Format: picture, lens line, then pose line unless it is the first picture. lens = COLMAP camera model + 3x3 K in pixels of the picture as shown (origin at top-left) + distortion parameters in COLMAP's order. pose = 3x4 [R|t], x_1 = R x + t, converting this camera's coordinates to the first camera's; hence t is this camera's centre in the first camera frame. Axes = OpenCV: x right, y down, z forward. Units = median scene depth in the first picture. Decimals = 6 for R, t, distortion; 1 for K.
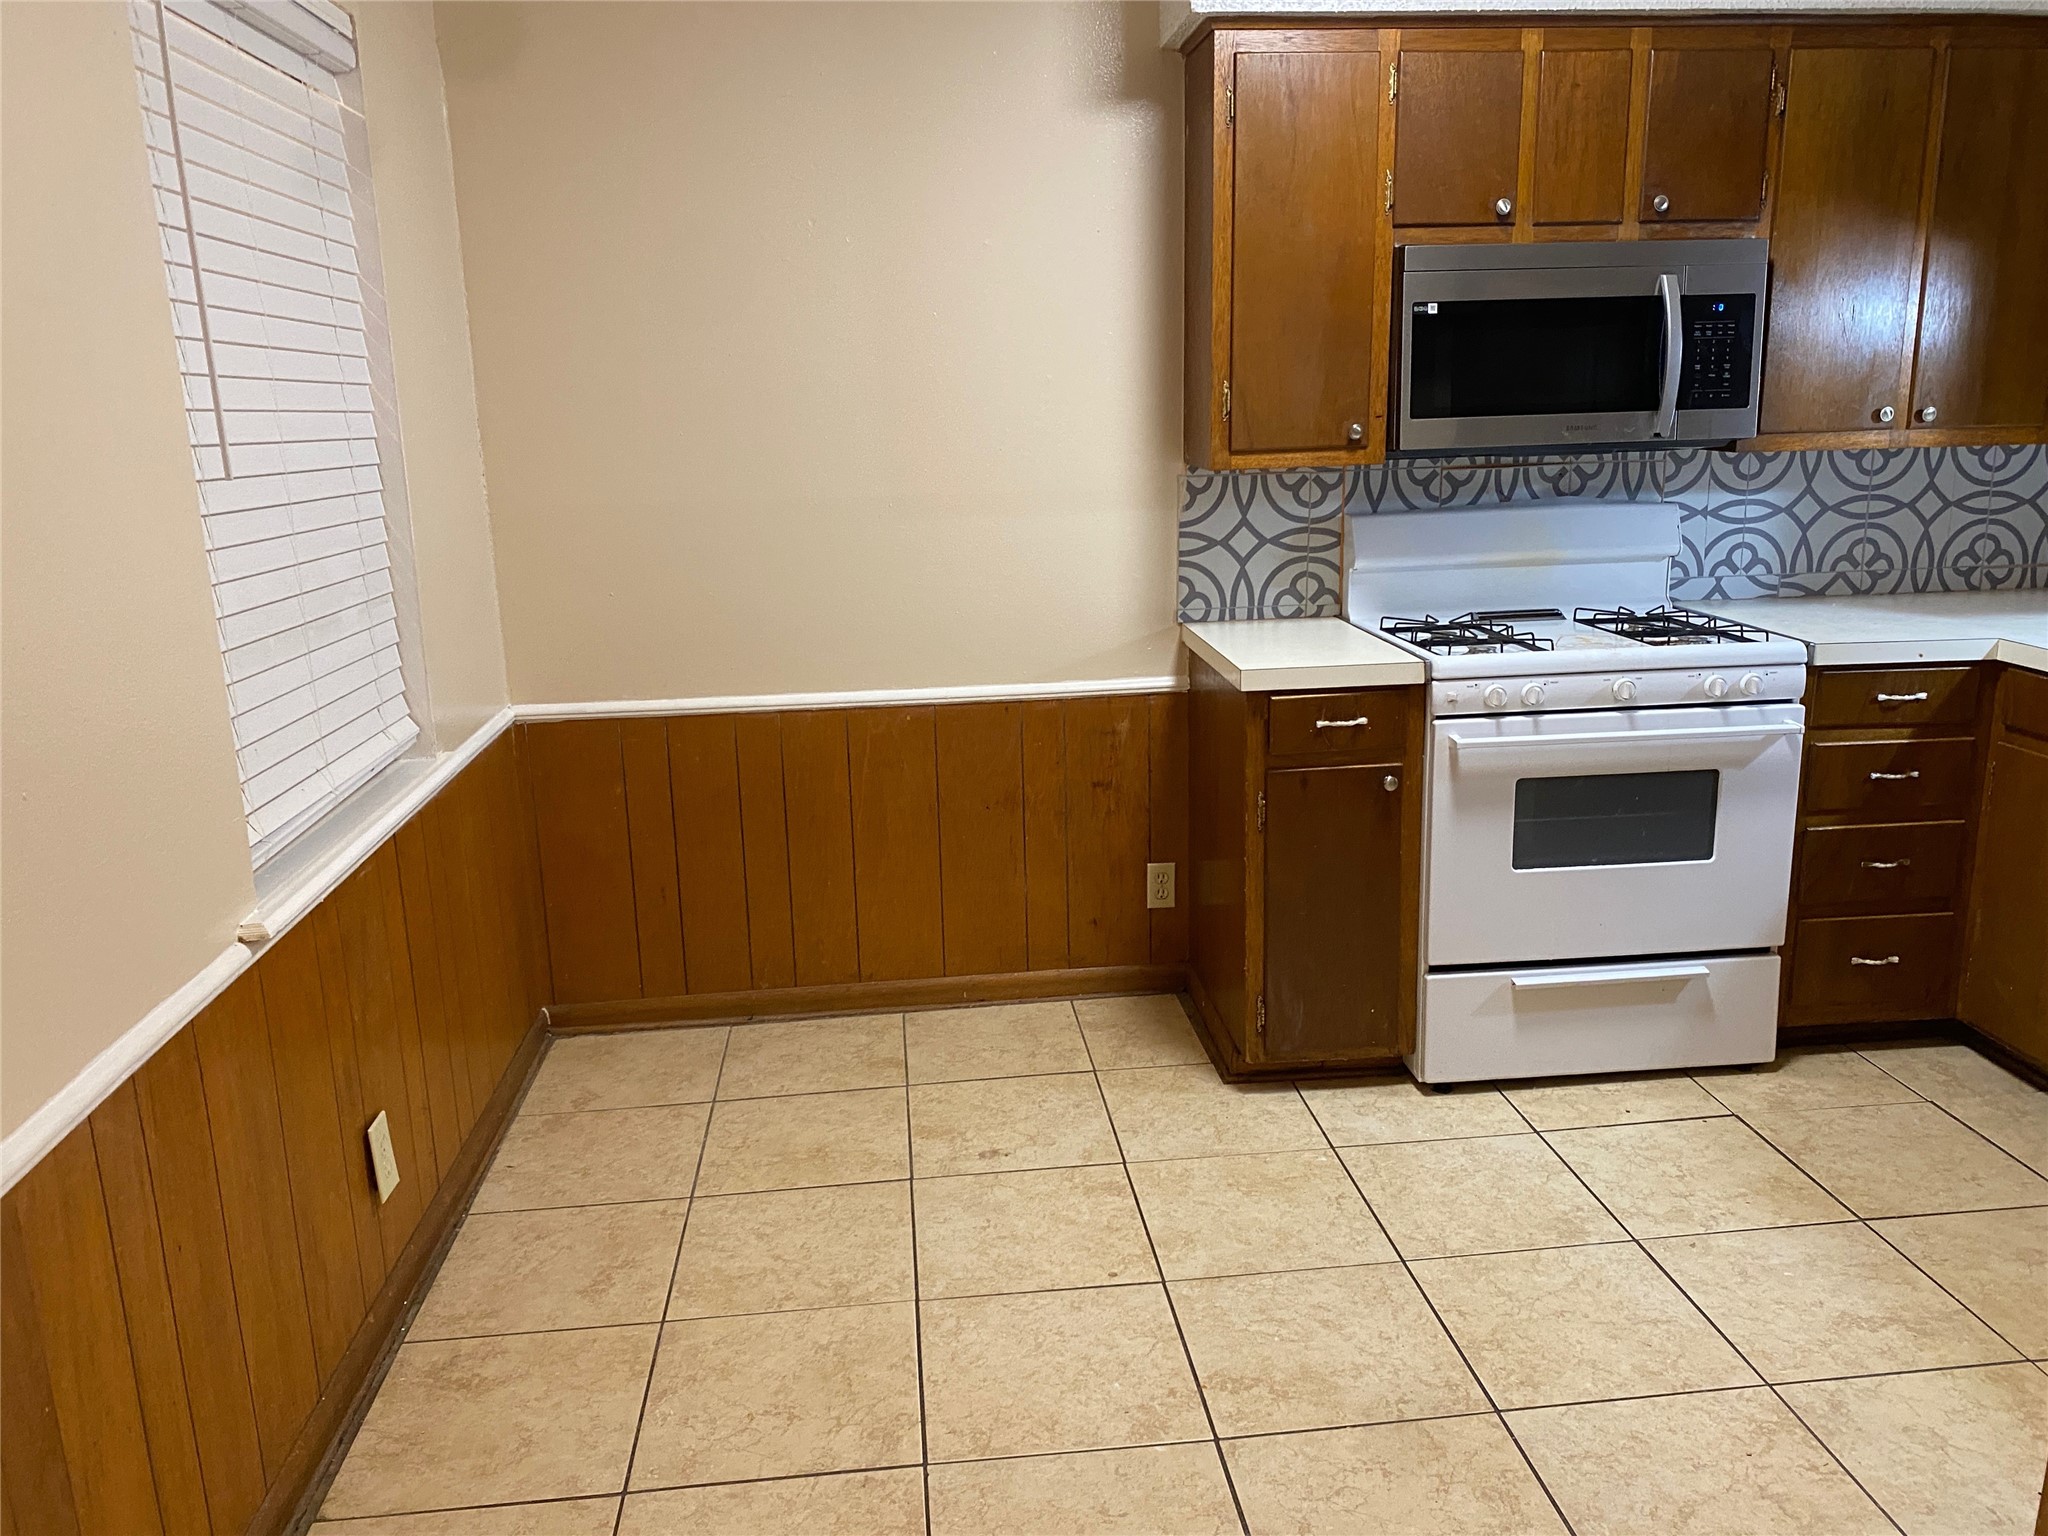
lens RADIAL K [[1551.0, 0, 1052.9], [0, 1551.0, 762.4], [0, 0, 1]] dist [0.050321, -0.066485]
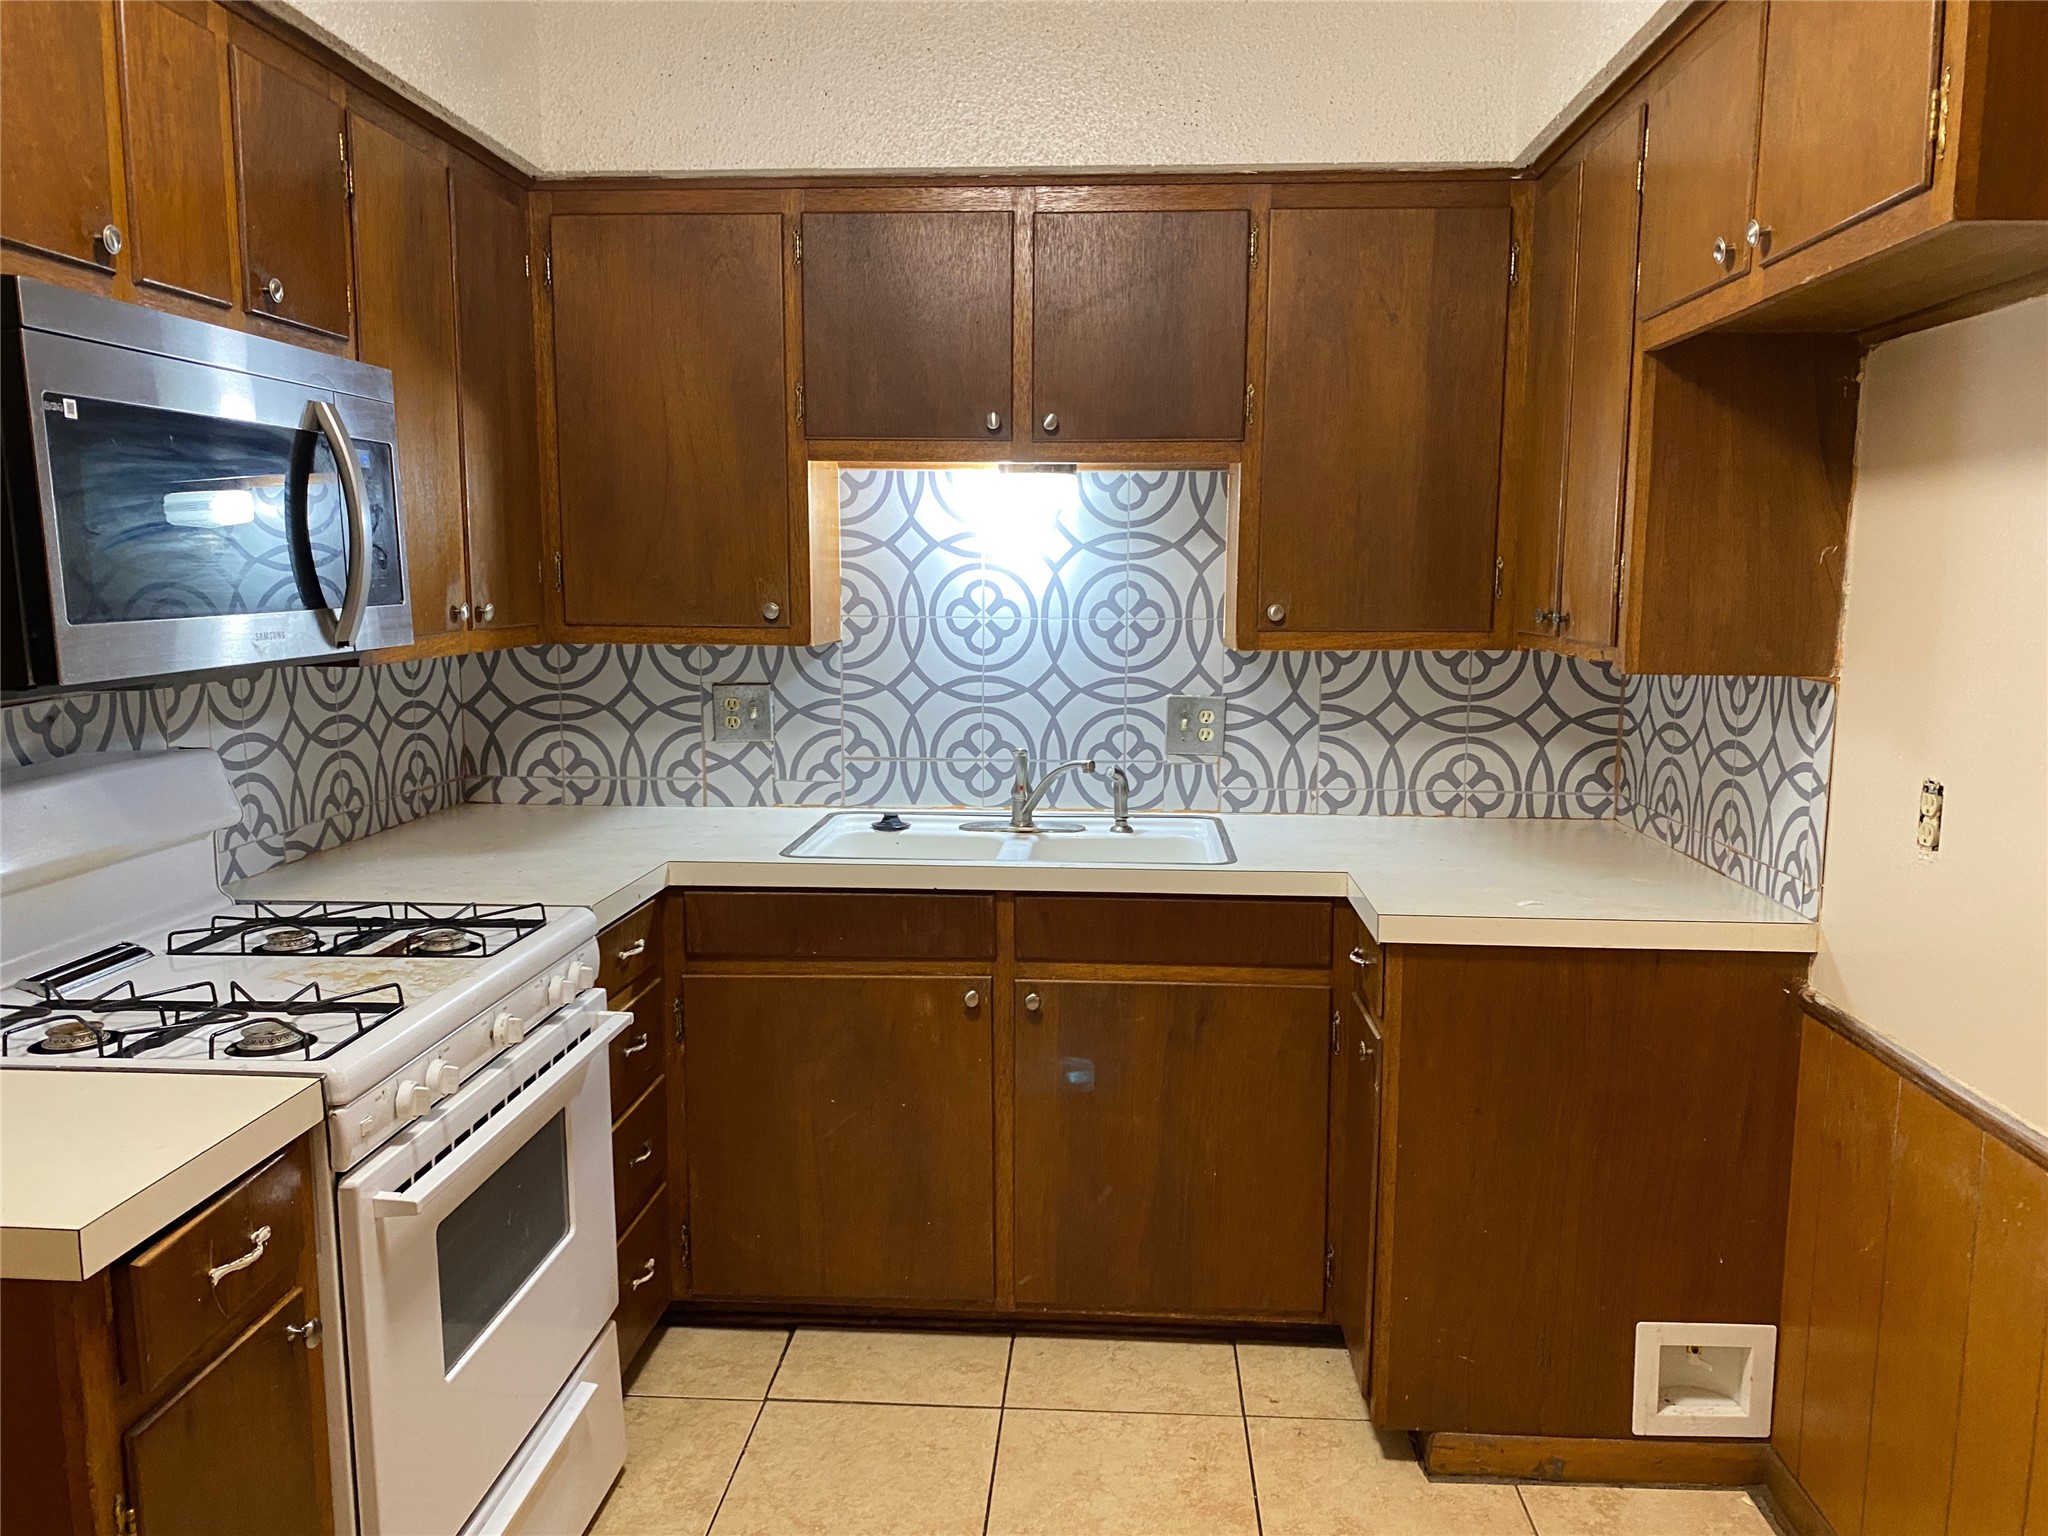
lens RADIAL K [[1565.1, 0, 1028.9], [0, 1565.1, 778.3], [0, 0, 1]] dist [0.030342, -0.033855]
pose [[0.167996, -0.109613, 0.979675, -0.216525], [0.226534, 0.971495, 0.069851, -0.140154], [-0.959406, 0.210195, 0.188038, 0.634437]]
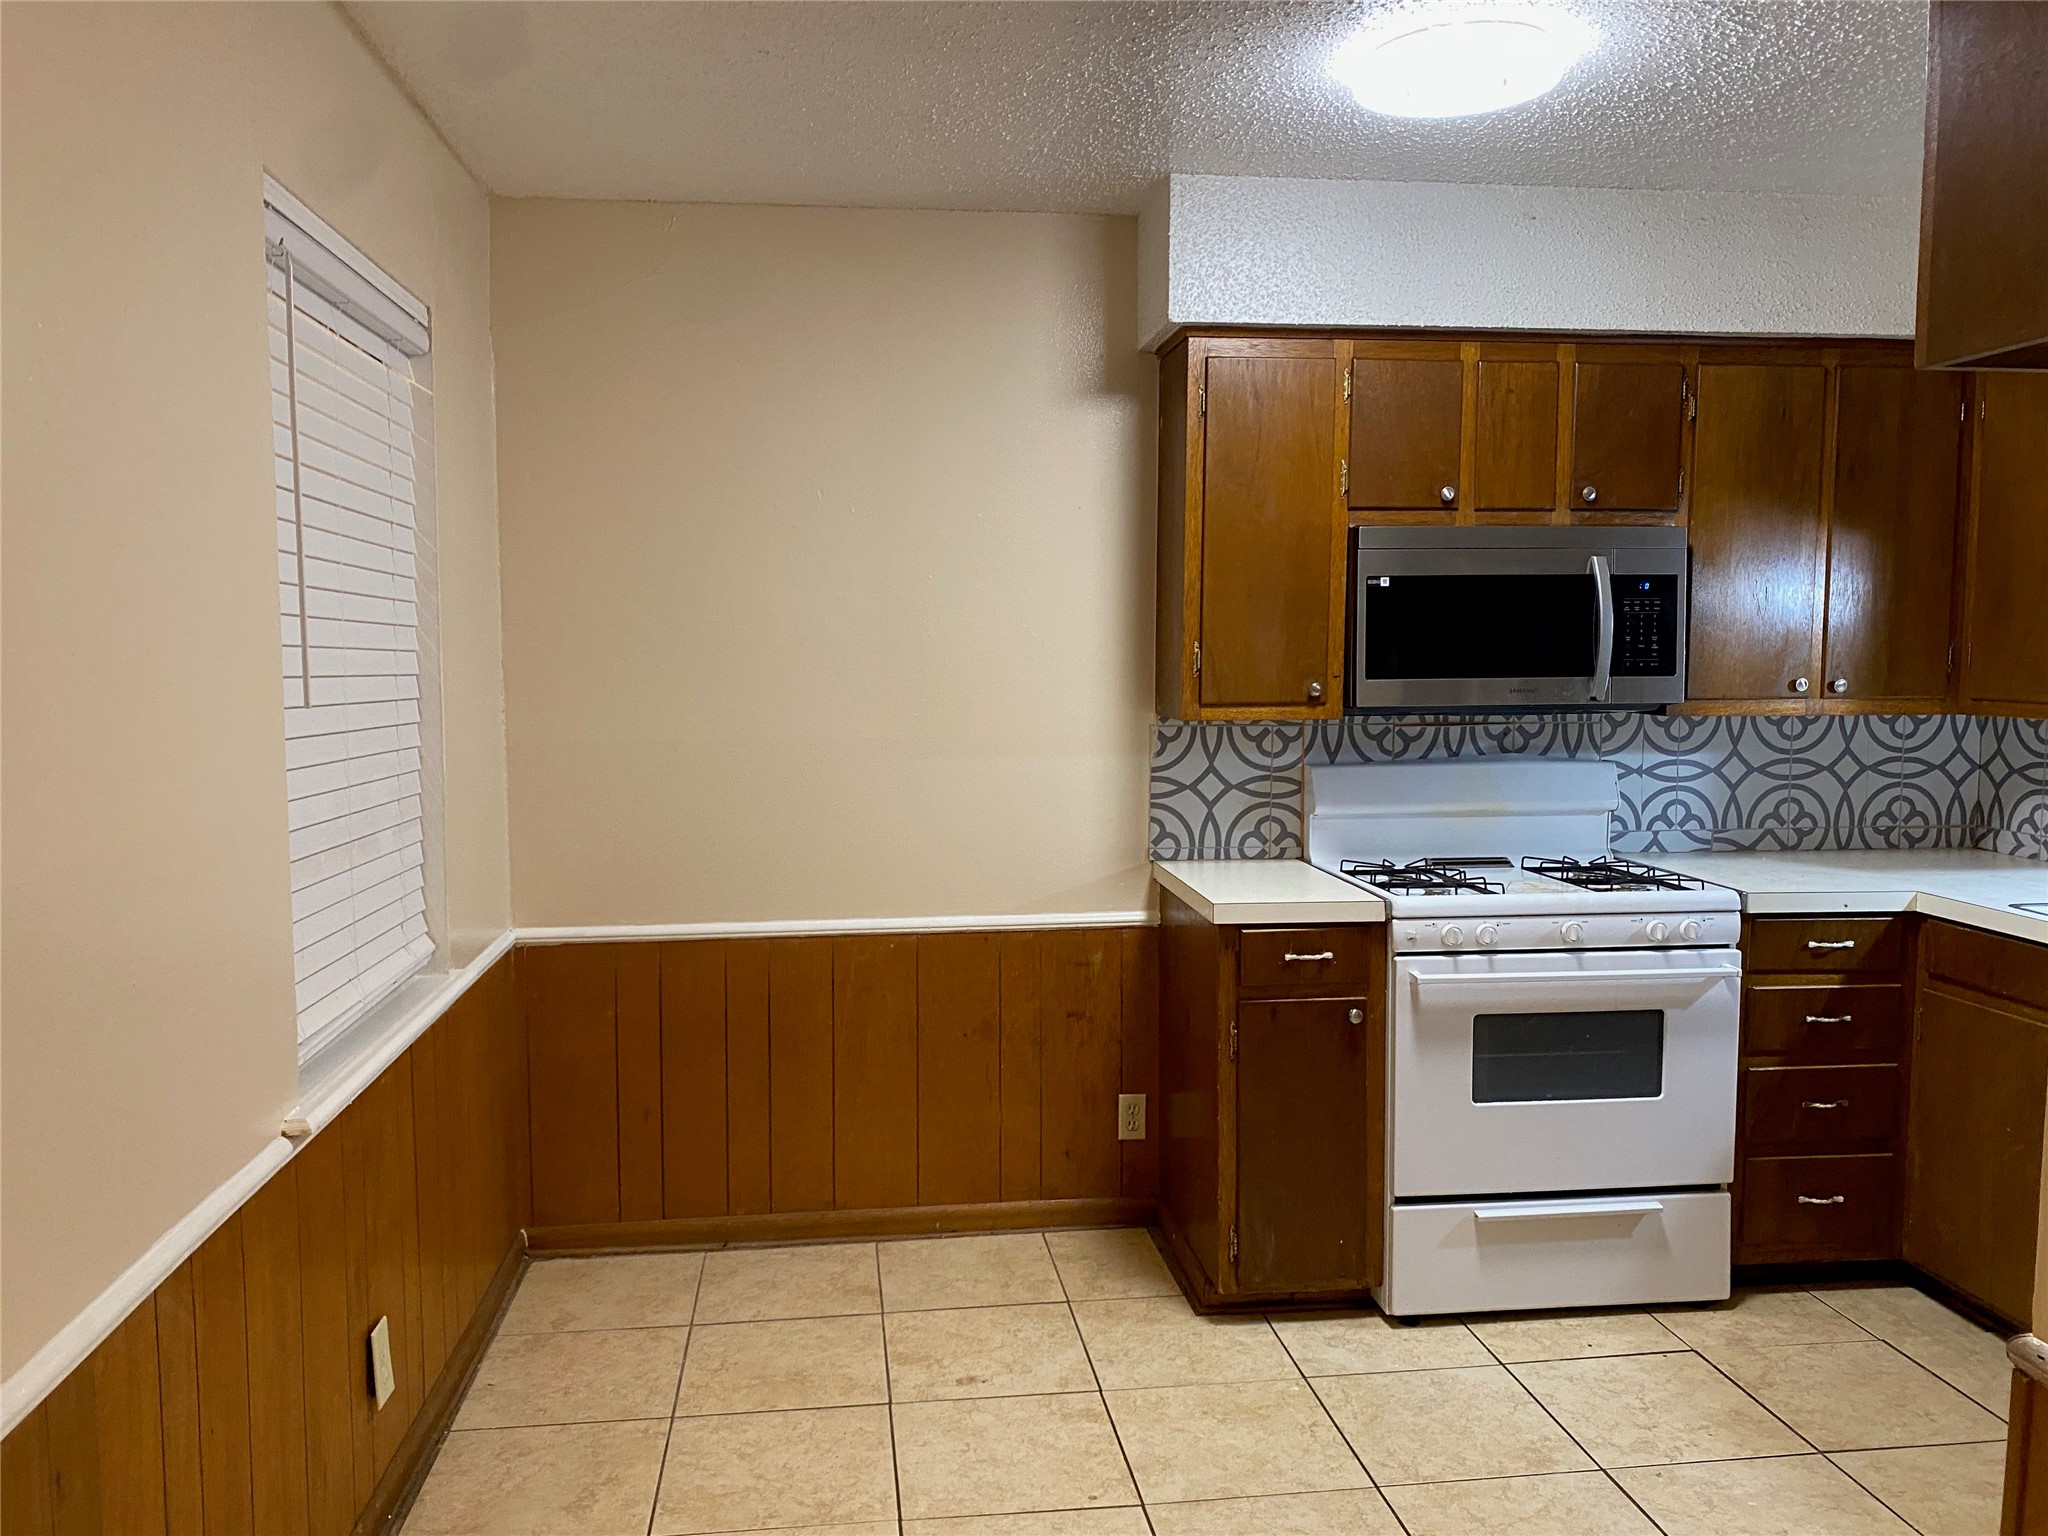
lens RADIAL K [[1565.1, 0, 1028.9], [0, 1565.1, 778.3], [0, 0, 1]] dist [0.030342, -0.033855]
pose [[0.999612, 0.020438, 0.018921, -0.025685], [-0.017355, 0.988415, -0.150778, 0.017478], [-0.021783, 0.150391, 0.988387, -0.064215]]
